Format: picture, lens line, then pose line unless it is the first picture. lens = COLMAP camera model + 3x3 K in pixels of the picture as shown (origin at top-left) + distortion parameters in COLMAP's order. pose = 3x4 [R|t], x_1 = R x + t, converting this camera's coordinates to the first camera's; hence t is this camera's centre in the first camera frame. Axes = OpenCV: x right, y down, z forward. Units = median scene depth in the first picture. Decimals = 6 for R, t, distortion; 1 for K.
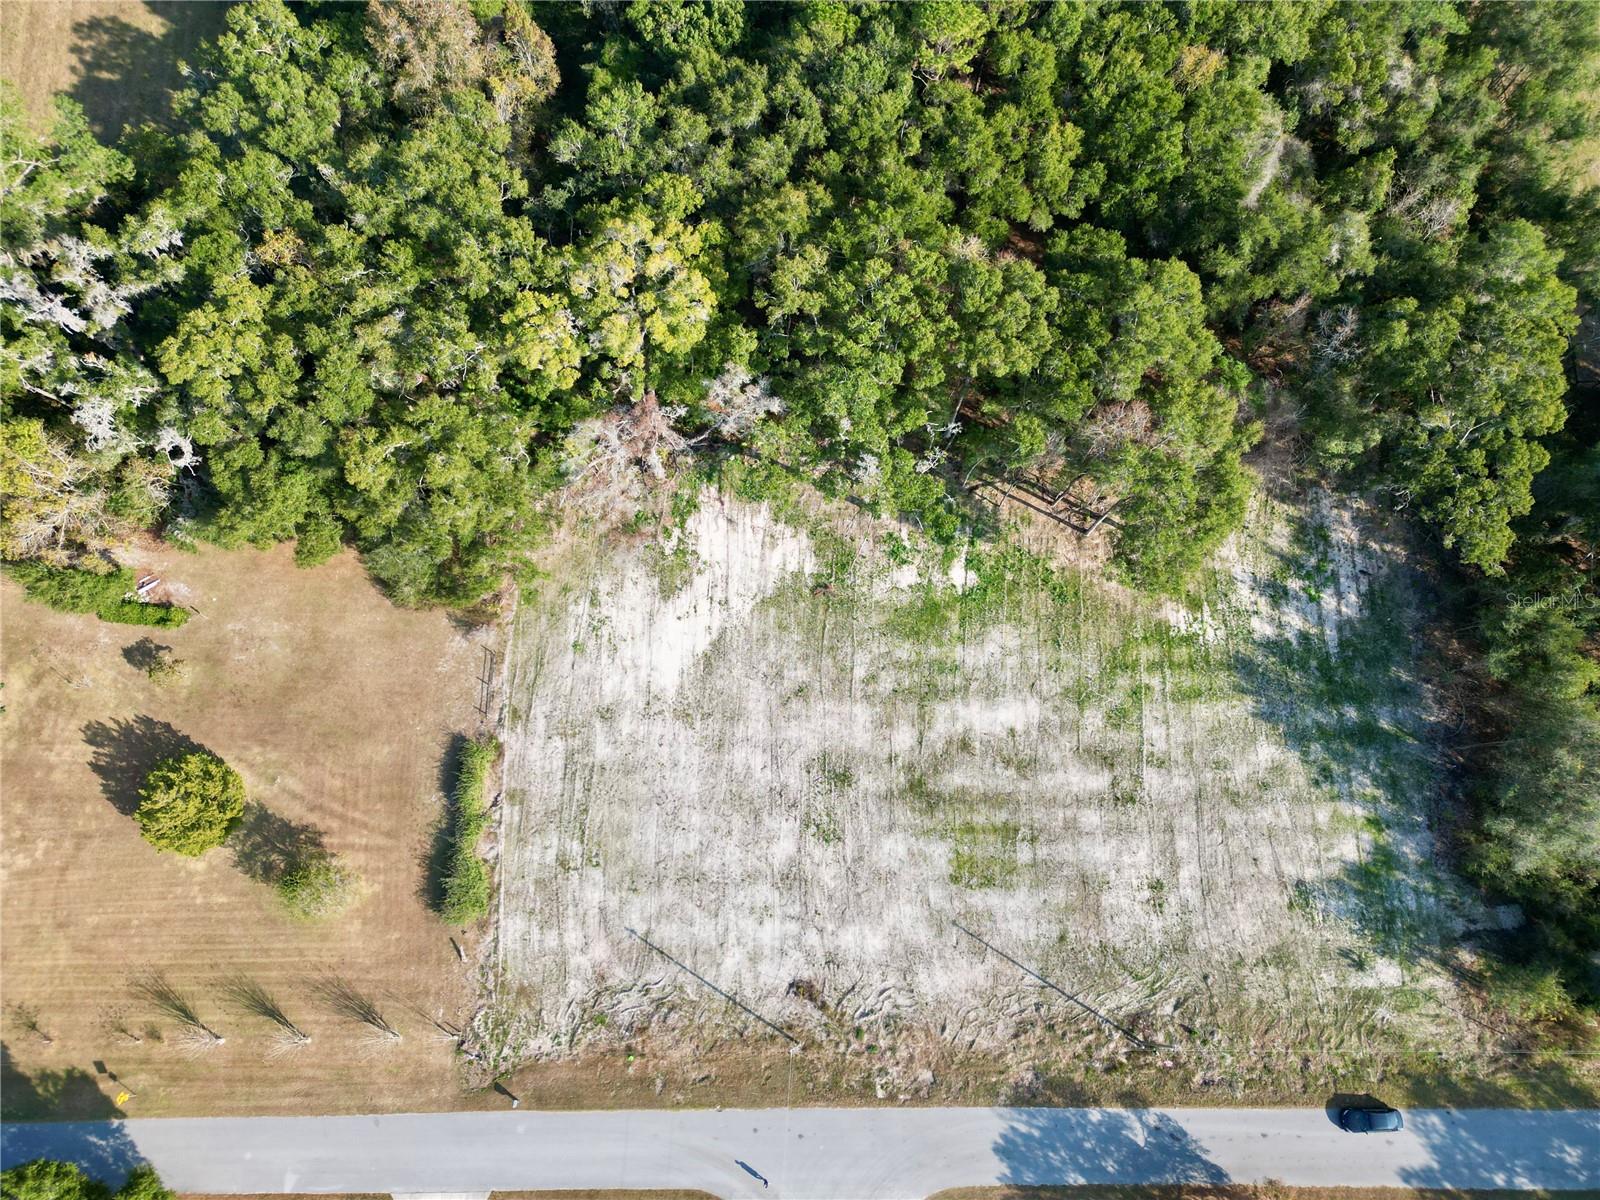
lens RADIAL K [[1117.8, 0, 800.0], [0, 1117.8, 600.0], [0, 0, 1]] dist [0.072318, -0.070160]
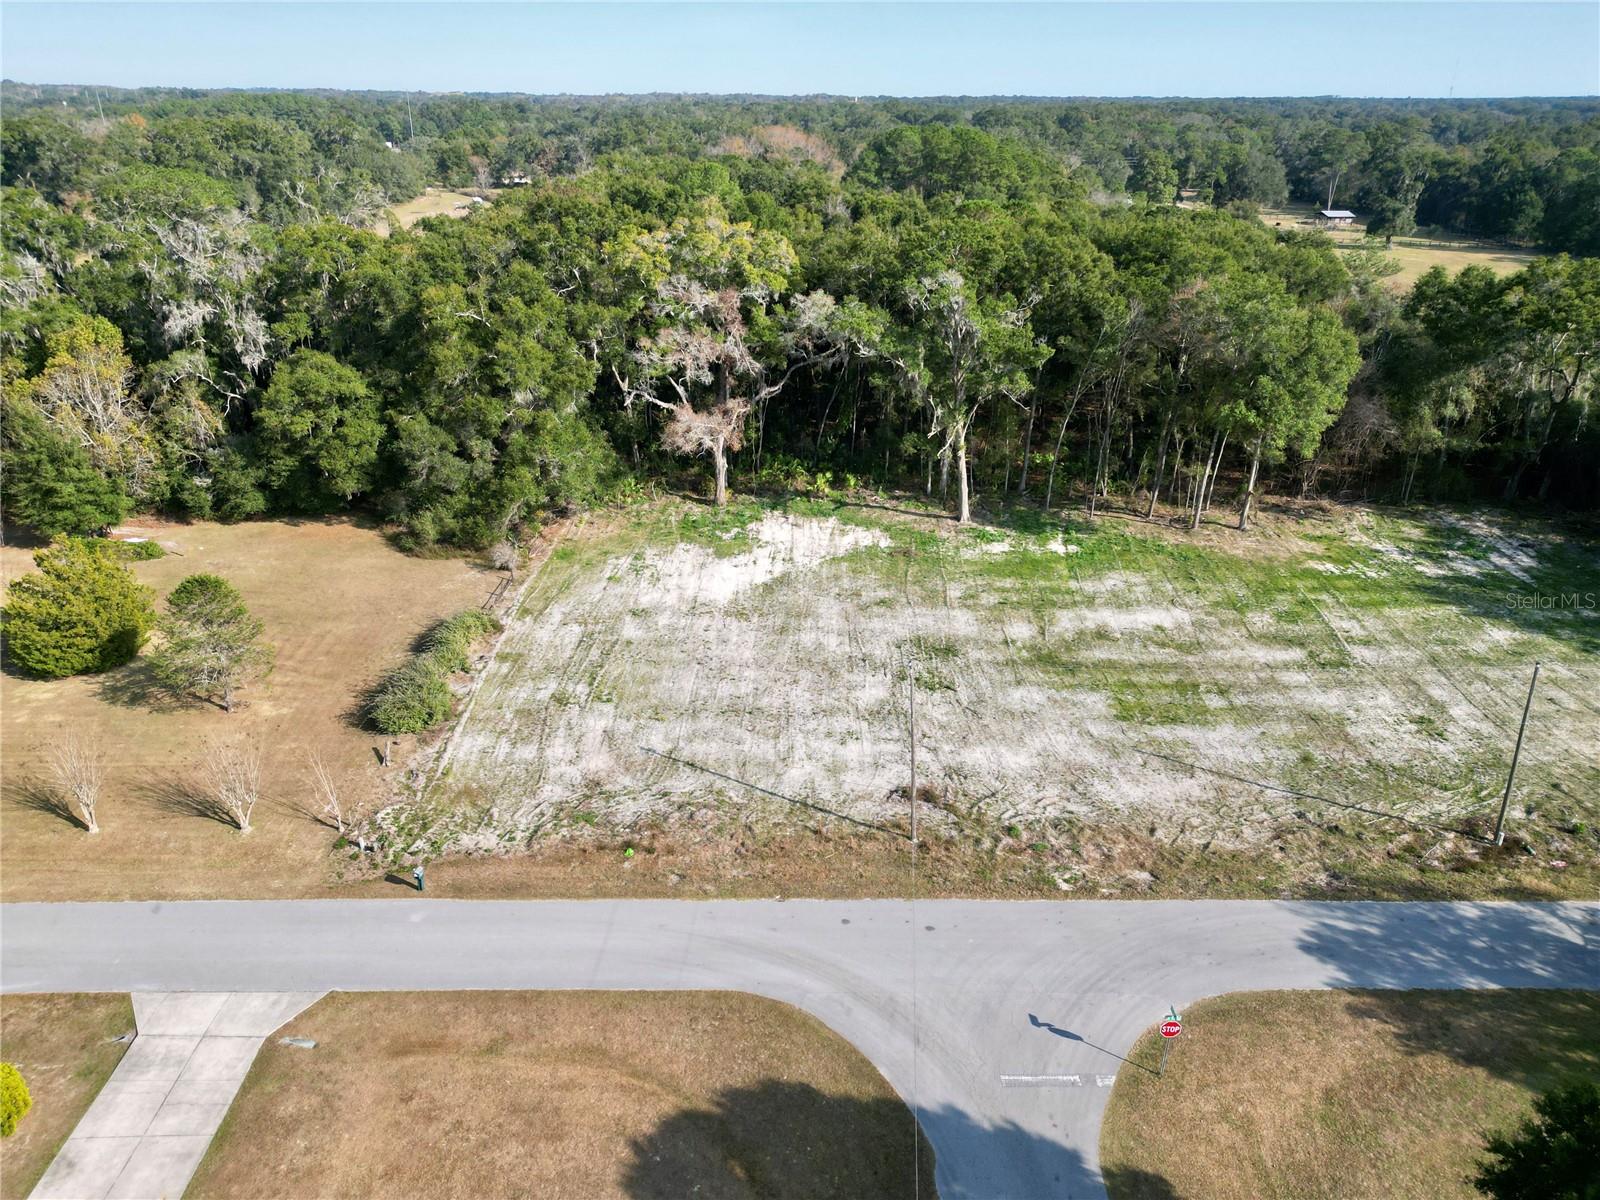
lens RADIAL K [[1117.8, 0, 800.0], [0, 1117.8, 600.0], [0, 0, 1]] dist [0.072318, -0.070160]
pose [[0.999853, 0.014506, -0.009178, -0.054211], [-0.016465, 0.659174, -0.751810, 0.714294], [-0.004856, 0.751850, 0.659316, 0.486052]]
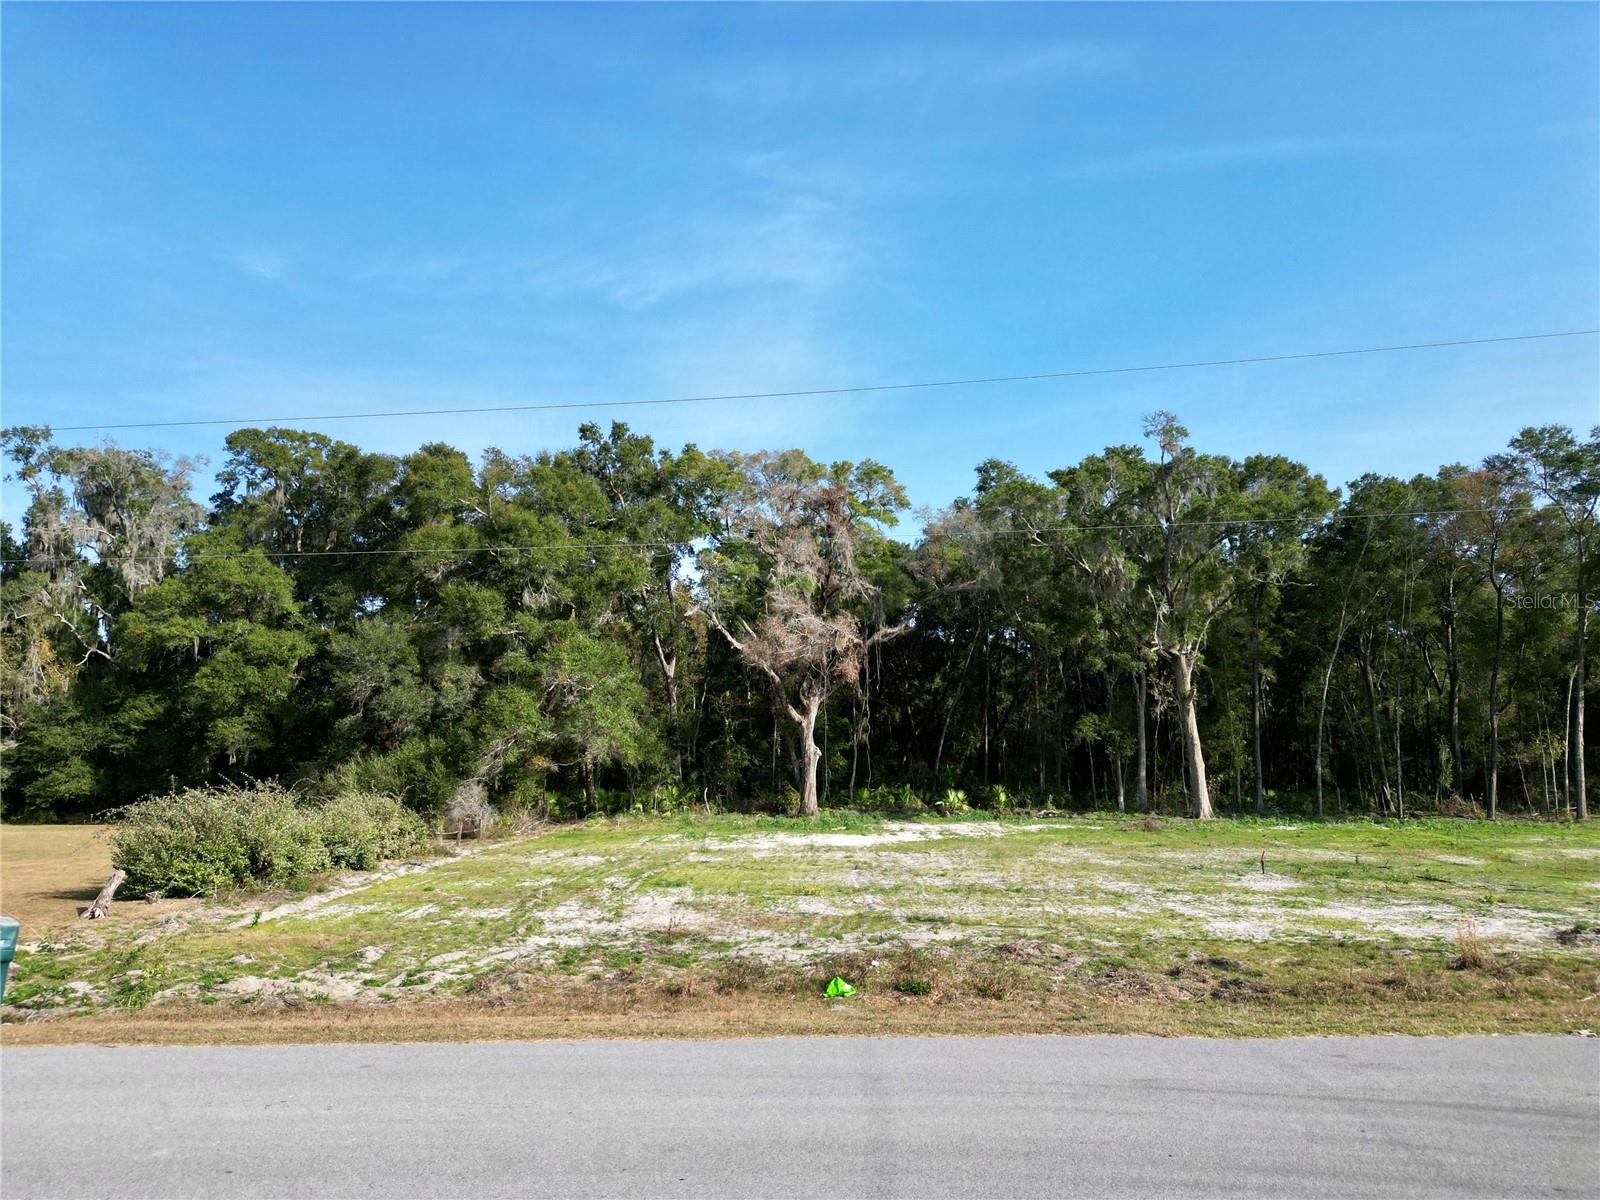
lens RADIAL K [[1117.8, 0, 800.0], [0, 1117.8, 600.0], [0, 0, 1]] dist [0.072318, -0.070160]
pose [[0.999950, 0.009676, 0.002349, -0.147434], [0.000713, 0.165753, -0.986167, 0.521175], [-0.009932, 0.986120, 0.165738, 0.863833]]
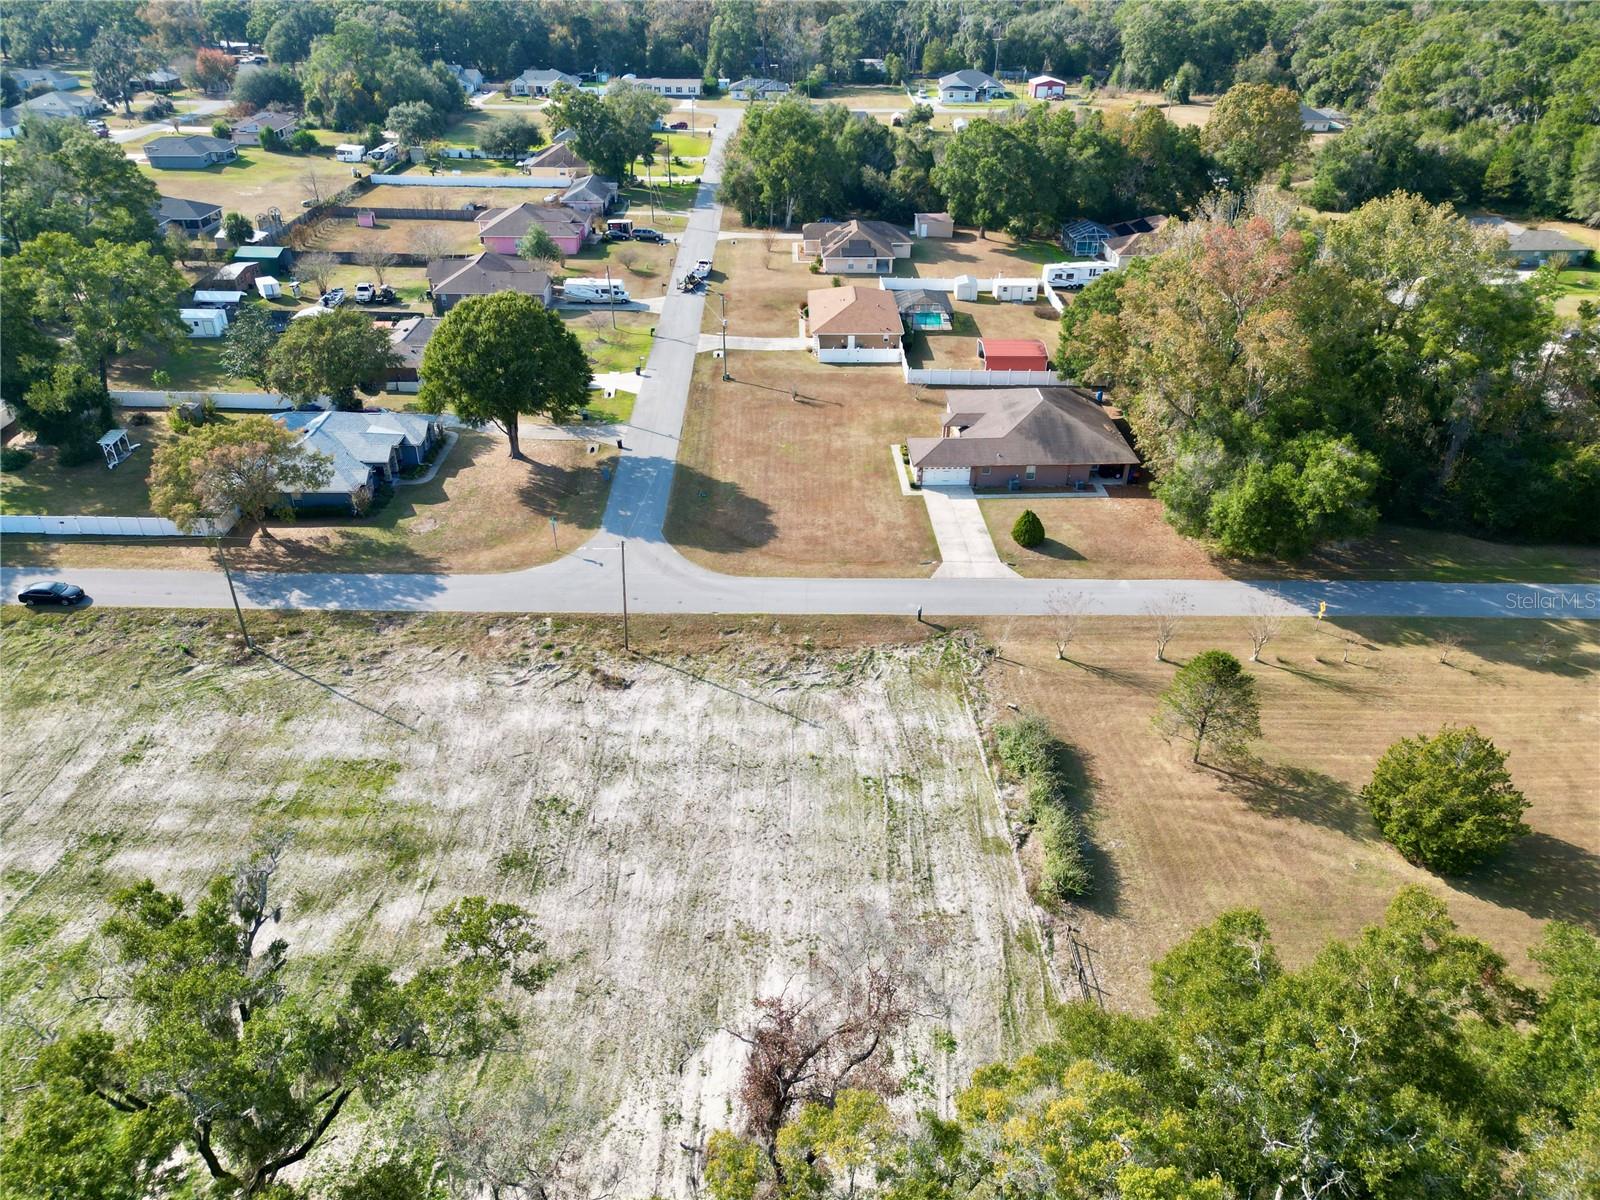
lens RADIAL K [[1117.8, 0, 800.0], [0, 1117.8, 600.0], [0, 0, 1]] dist [0.072318, -0.070160]
pose [[-0.999995, -0.000363, -0.003276, -0.132525], [-0.003080, -0.250964, 0.967991, -0.458797], [-0.001174, 0.967996, 0.250962, 0.689884]]
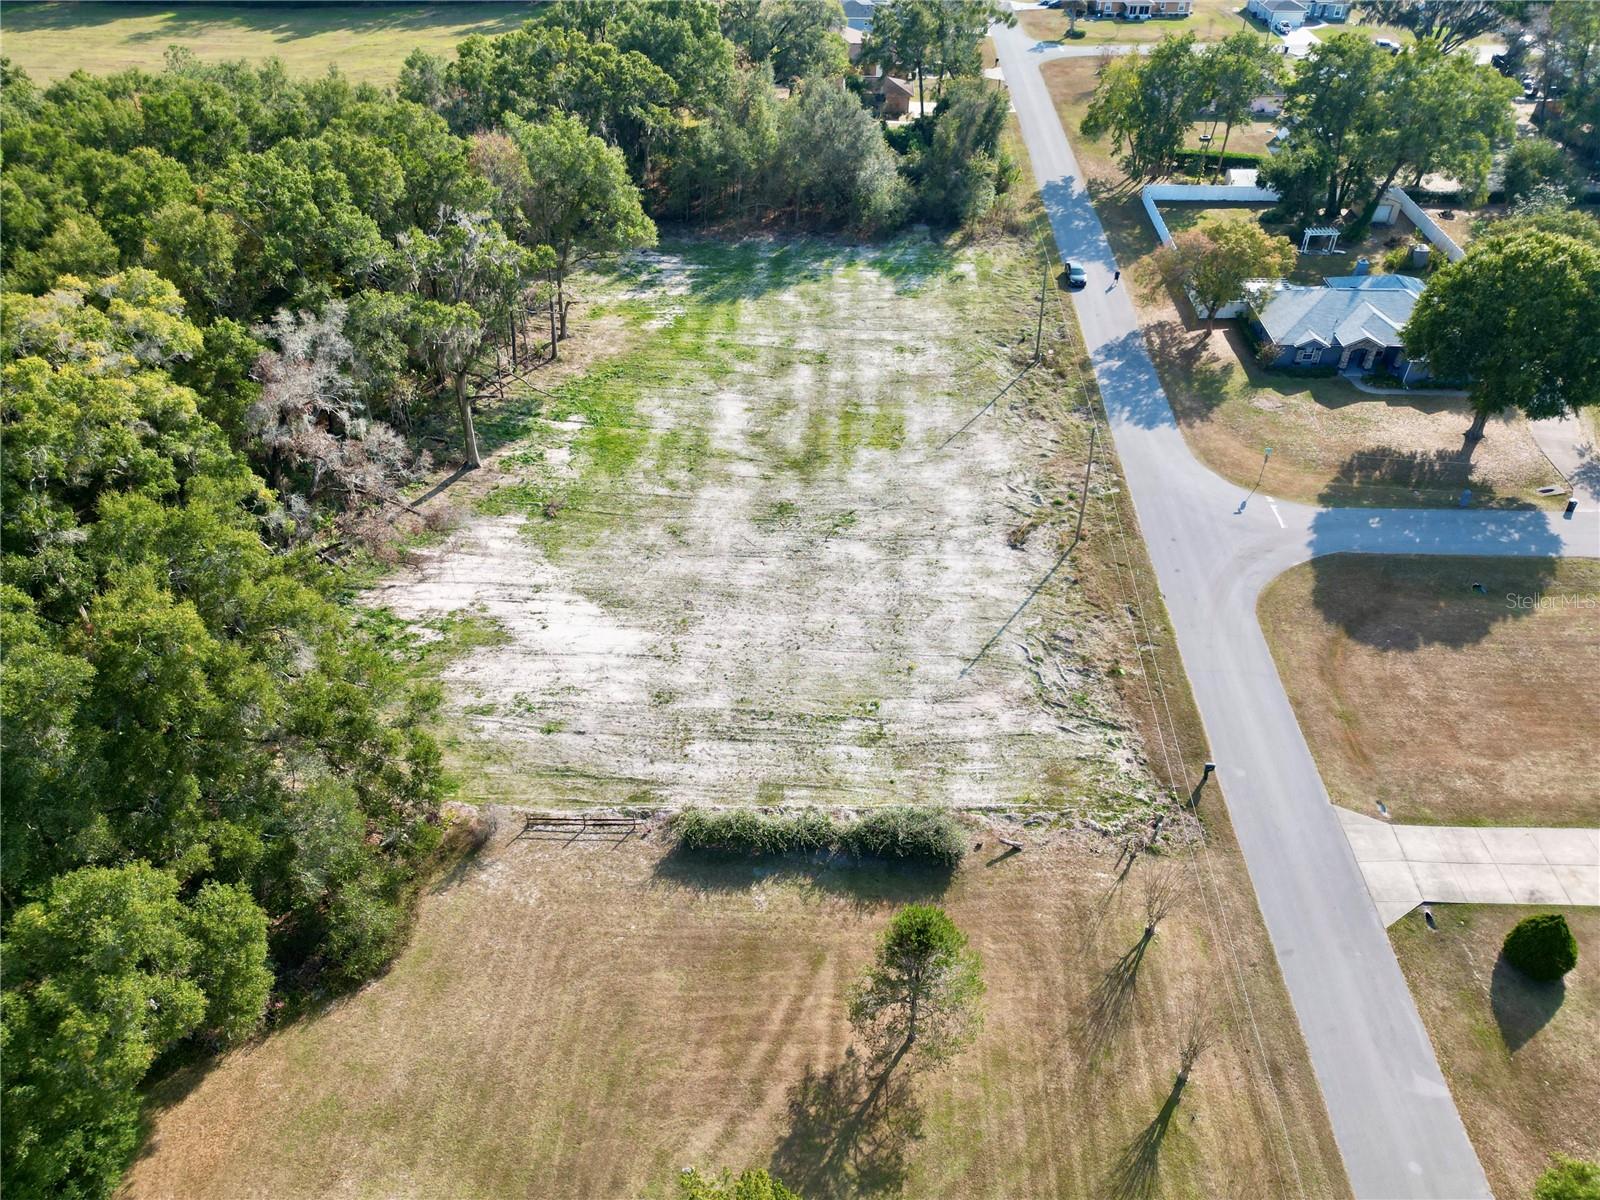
lens RADIAL K [[1119.0, 0, 800.0], [0, 1119.0, 600.0], [0, 0, 1]] dist [0.087821, -0.085938]
pose [[0.064720, -0.619952, 0.781966, -0.692040], [0.953688, 0.269097, 0.134411, 0.075855], [-0.293753, 0.737052, 0.608657, 0.529896]]
